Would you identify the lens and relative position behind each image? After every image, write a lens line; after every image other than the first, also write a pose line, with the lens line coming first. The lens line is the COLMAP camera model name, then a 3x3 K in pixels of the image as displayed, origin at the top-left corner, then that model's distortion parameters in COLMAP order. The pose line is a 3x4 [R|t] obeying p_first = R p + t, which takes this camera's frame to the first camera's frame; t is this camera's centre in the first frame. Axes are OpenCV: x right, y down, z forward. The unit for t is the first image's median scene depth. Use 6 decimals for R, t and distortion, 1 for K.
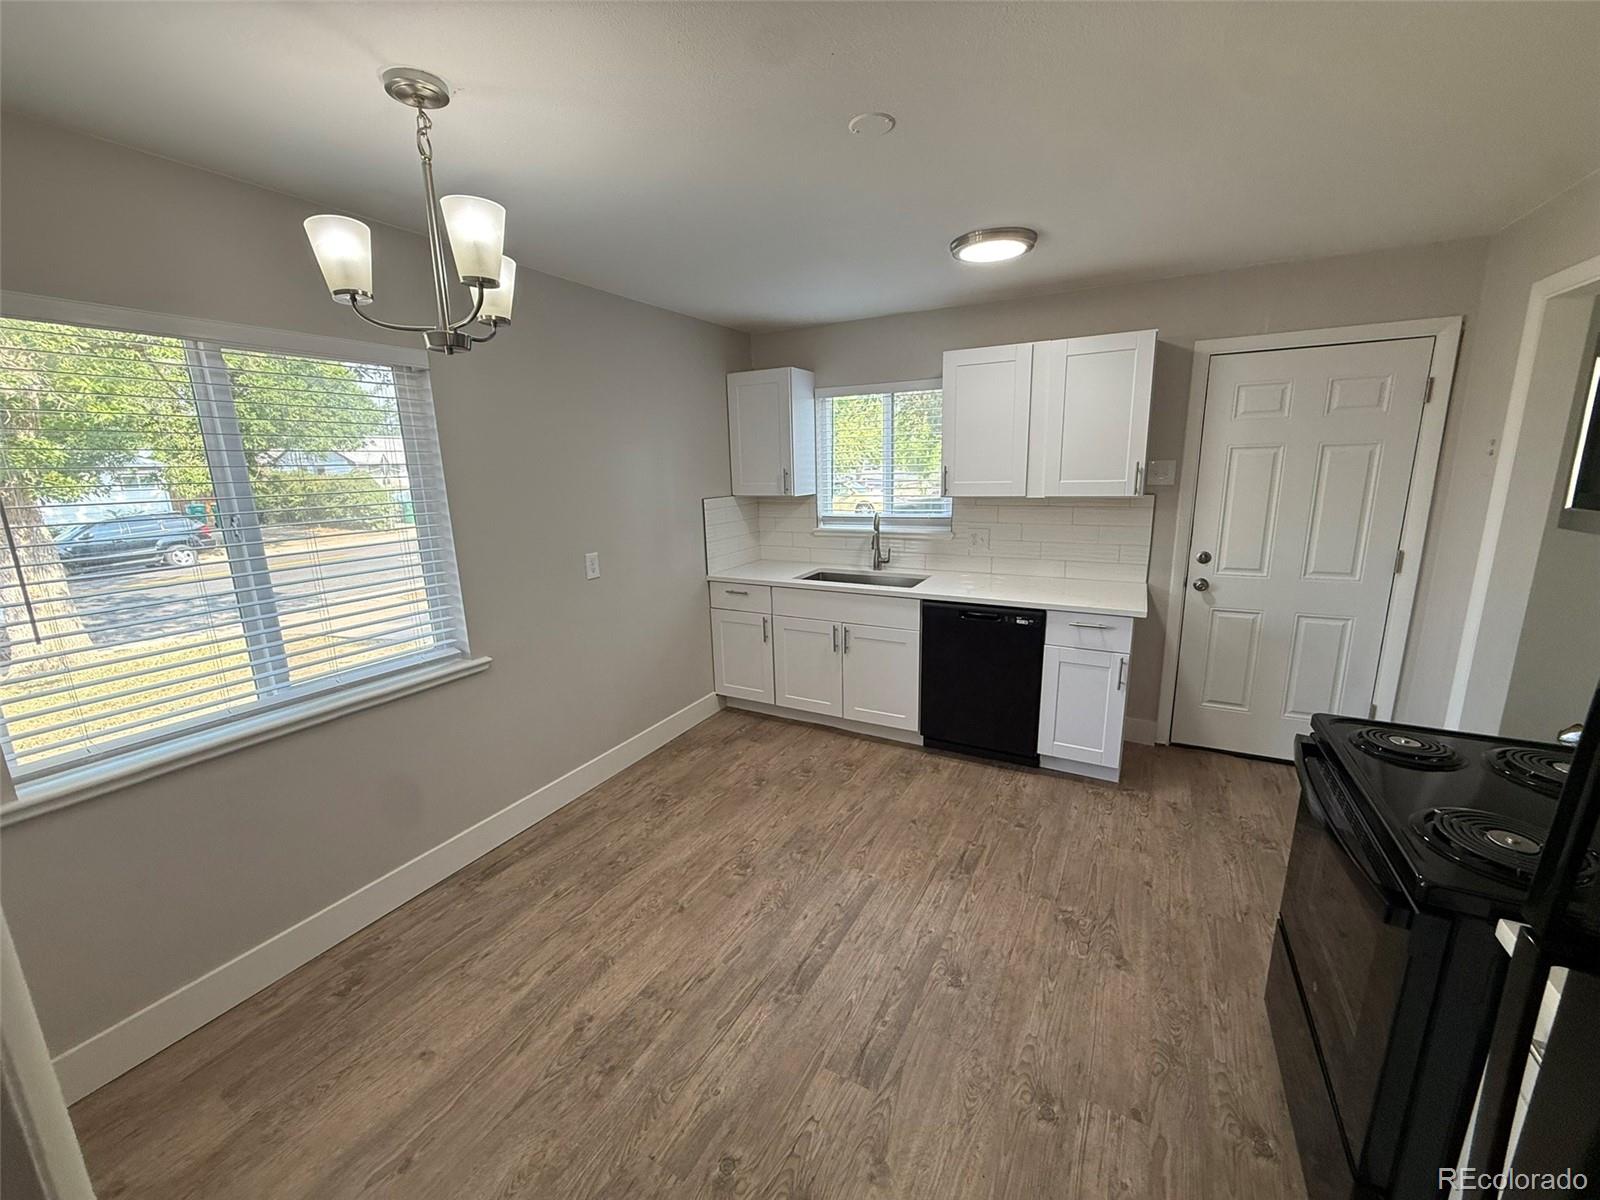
lens RADIAL K [[636.2, 0, 795.2], [0, 636.2, 601.9], [0, 0, 1]] dist [0.000448, -0.000437]
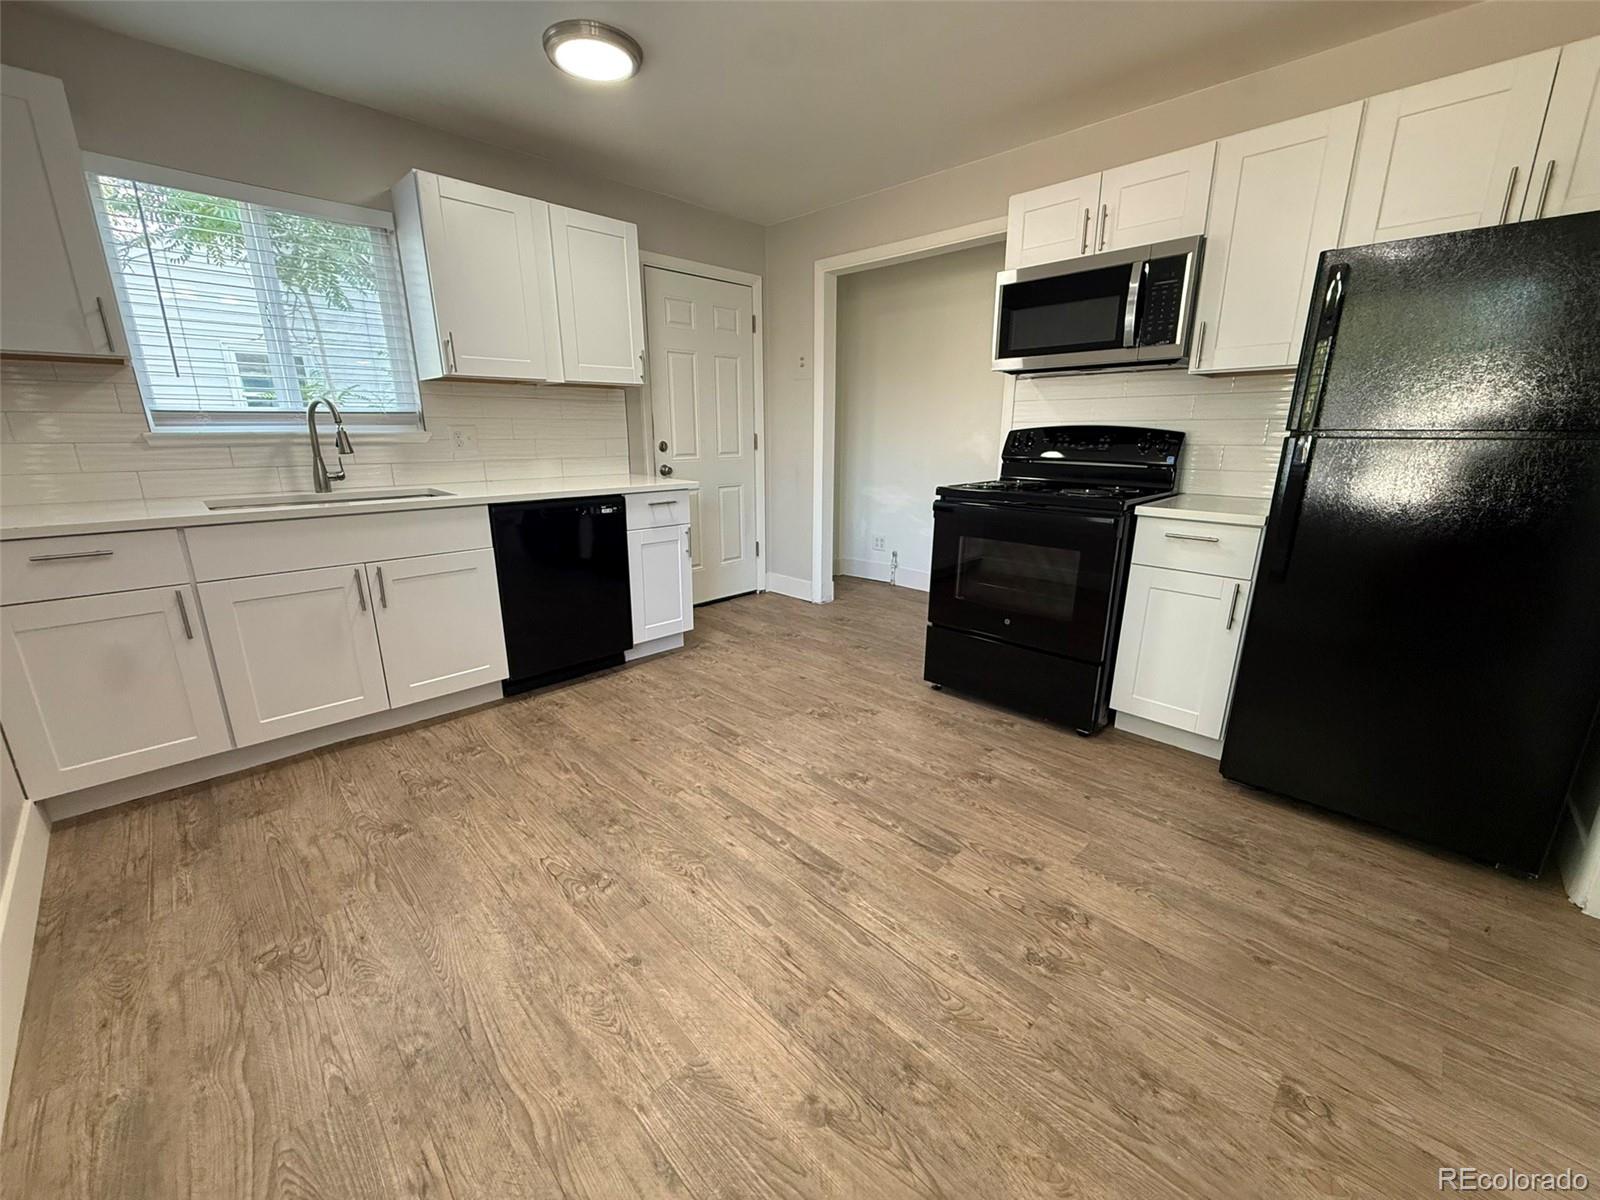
lens RADIAL K [[636.2, 0, 795.3], [0, 636.2, 600.1], [0, 0, 1]] dist [0.000448, -0.000437]
pose [[0.280570, -0.227098, 0.932581, -0.505186], [0.201036, 0.963960, 0.174257, 0.054023], [-0.938544, 0.138591, 0.316113, 0.484948]]
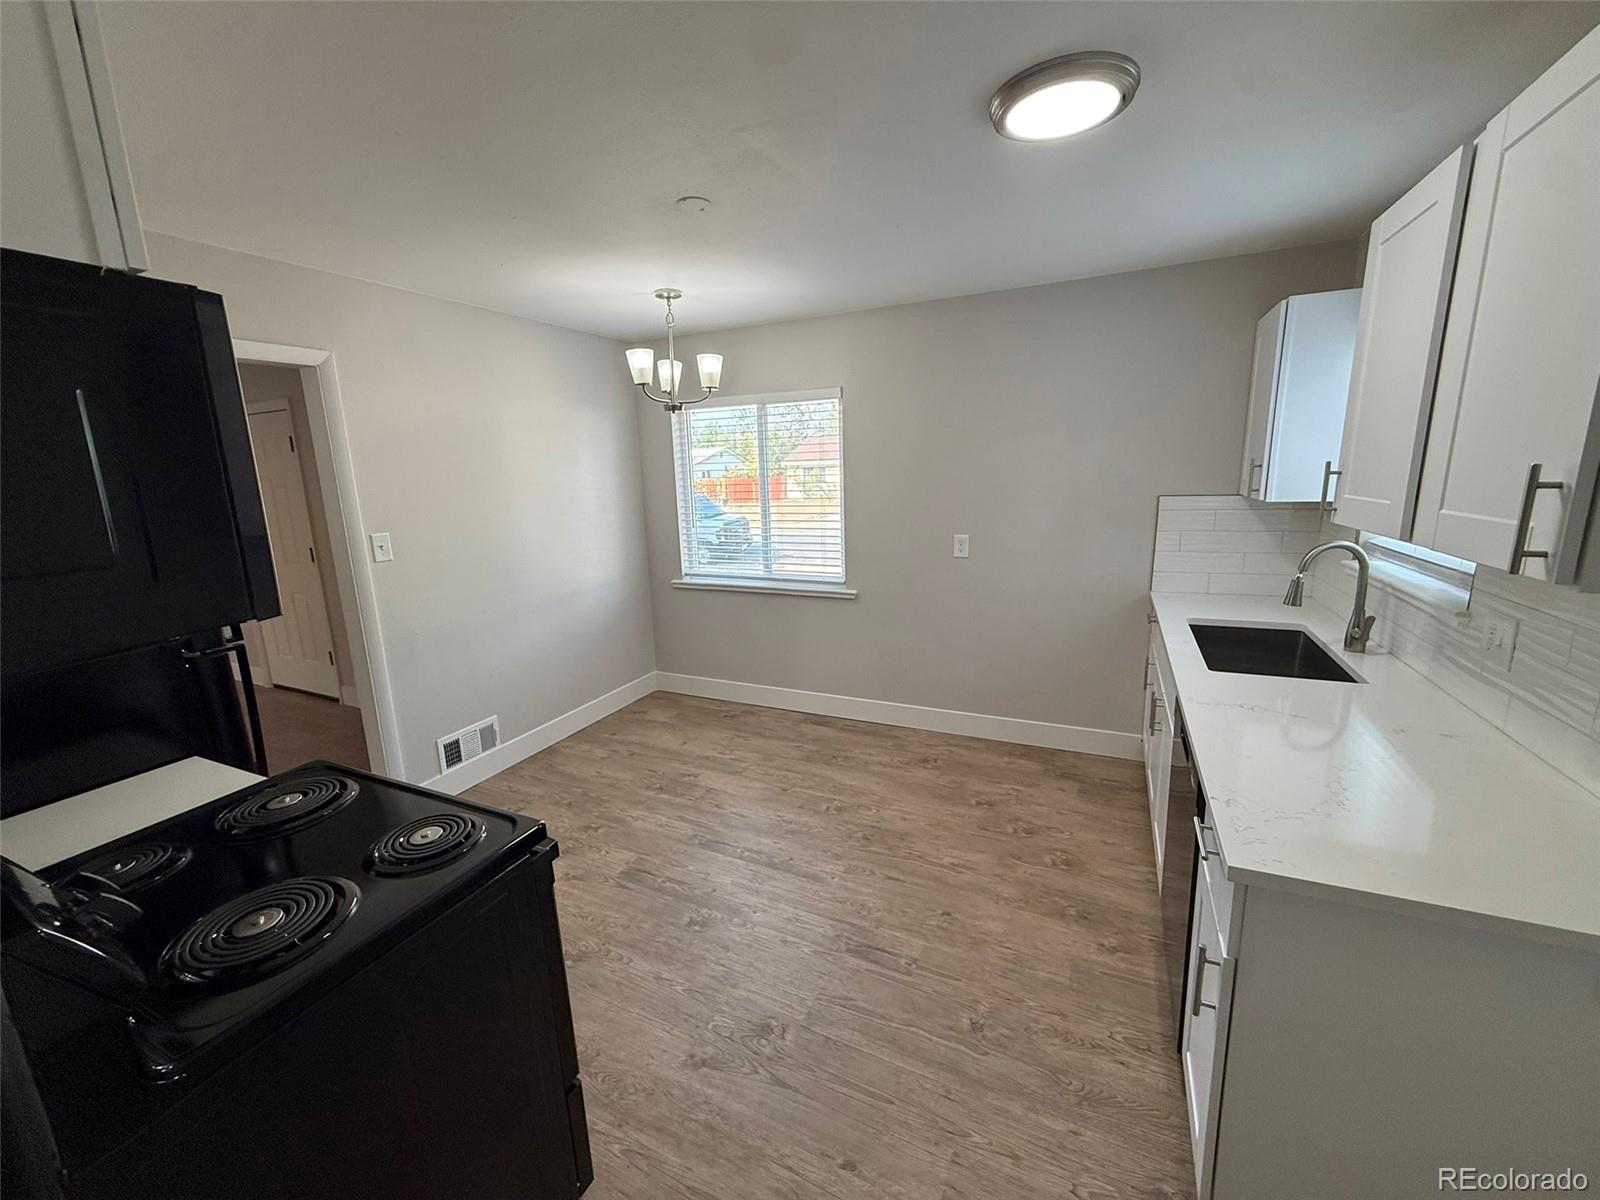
lens RADIAL K [[636.2, 0, 795.0], [0, 636.2, 603.7], [0, 0, 1]] dist [0.000448, -0.000437]
pose [[0.047659, 0.234360, -0.970981, 0.842369], [-0.183604, 0.957578, 0.222113, -0.165259], [0.981844, 0.167691, 0.088666, 0.664349]]
